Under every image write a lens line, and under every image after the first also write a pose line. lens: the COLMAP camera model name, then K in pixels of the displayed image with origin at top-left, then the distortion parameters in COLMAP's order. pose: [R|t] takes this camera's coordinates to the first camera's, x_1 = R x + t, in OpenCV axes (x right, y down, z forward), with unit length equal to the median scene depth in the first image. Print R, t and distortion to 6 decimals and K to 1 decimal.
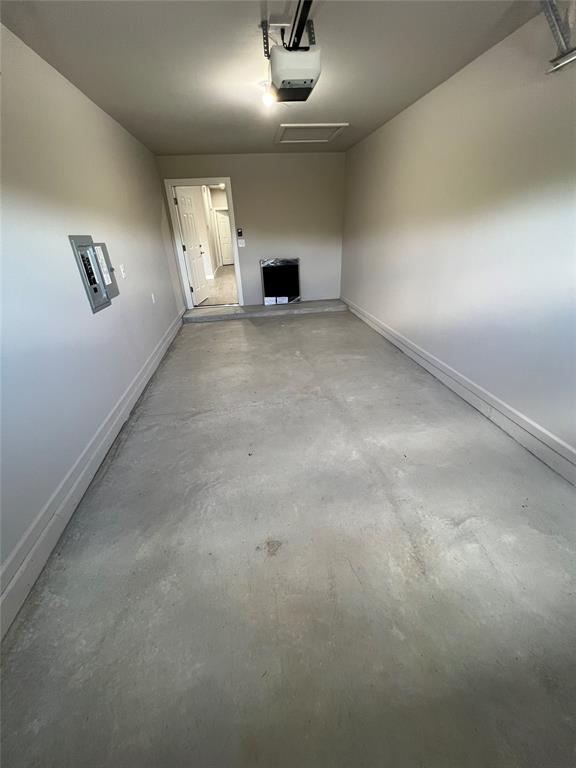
lens RADIAL K [[307.1, 0, 289.4], [0, 307.1, 382.0], [0, 0, 1]] dist [-0.001628, -0.000094]
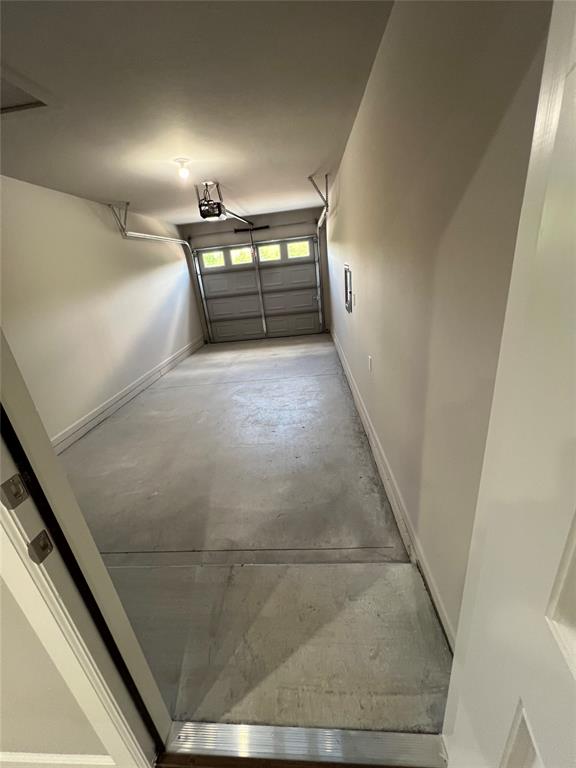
lens RADIAL K [[307.1, 0, 287.2], [0, 307.1, 383.8], [0, 0, 1]] dist [-0.001628, -0.000094]
pose [[-0.968979, 0.060281, 0.239677, -0.450378], [0.219588, 0.654994, 0.723024, -0.783048], [-0.113403, 0.753226, -0.647913, 1.545939]]
